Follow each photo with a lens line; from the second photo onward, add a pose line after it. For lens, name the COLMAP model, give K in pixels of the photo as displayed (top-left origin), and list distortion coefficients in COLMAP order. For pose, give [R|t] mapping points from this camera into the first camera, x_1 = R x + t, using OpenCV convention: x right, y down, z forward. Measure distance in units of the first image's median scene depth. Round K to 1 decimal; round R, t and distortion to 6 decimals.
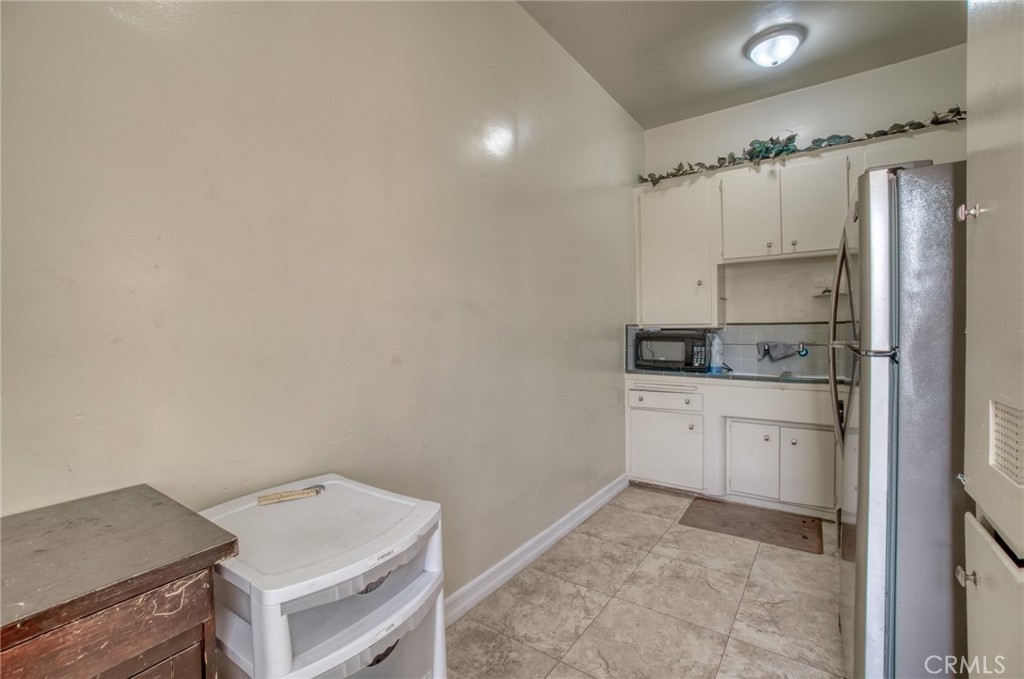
lens RADIAL K [[450.4, 0, 512.3], [0, 450.4, 331.9], [0, 0, 1]] dist [-0.061890, 0.022999]
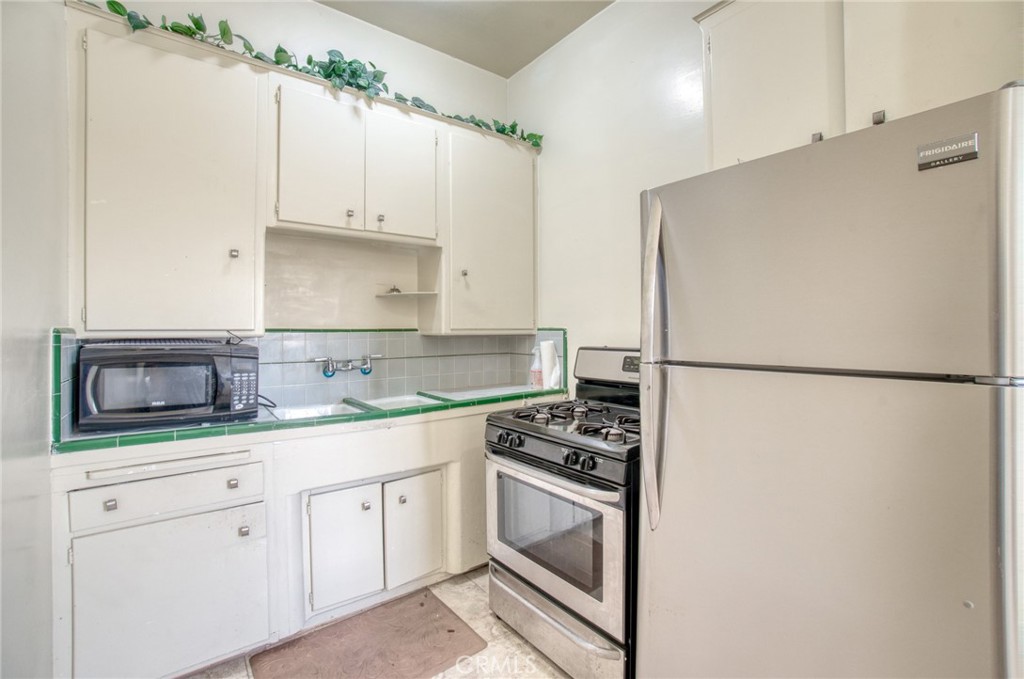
lens RADIAL K [[450.4, 0, 512.3], [0, 450.4, 331.9], [0, 0, 1]] dist [-0.061890, 0.022999]
pose [[0.288455, 0.007446, 0.957464, 0.006849], [0.007588, 0.999921, -0.010062, -0.007578], [-0.957463, 0.010167, 0.288376, 0.539616]]
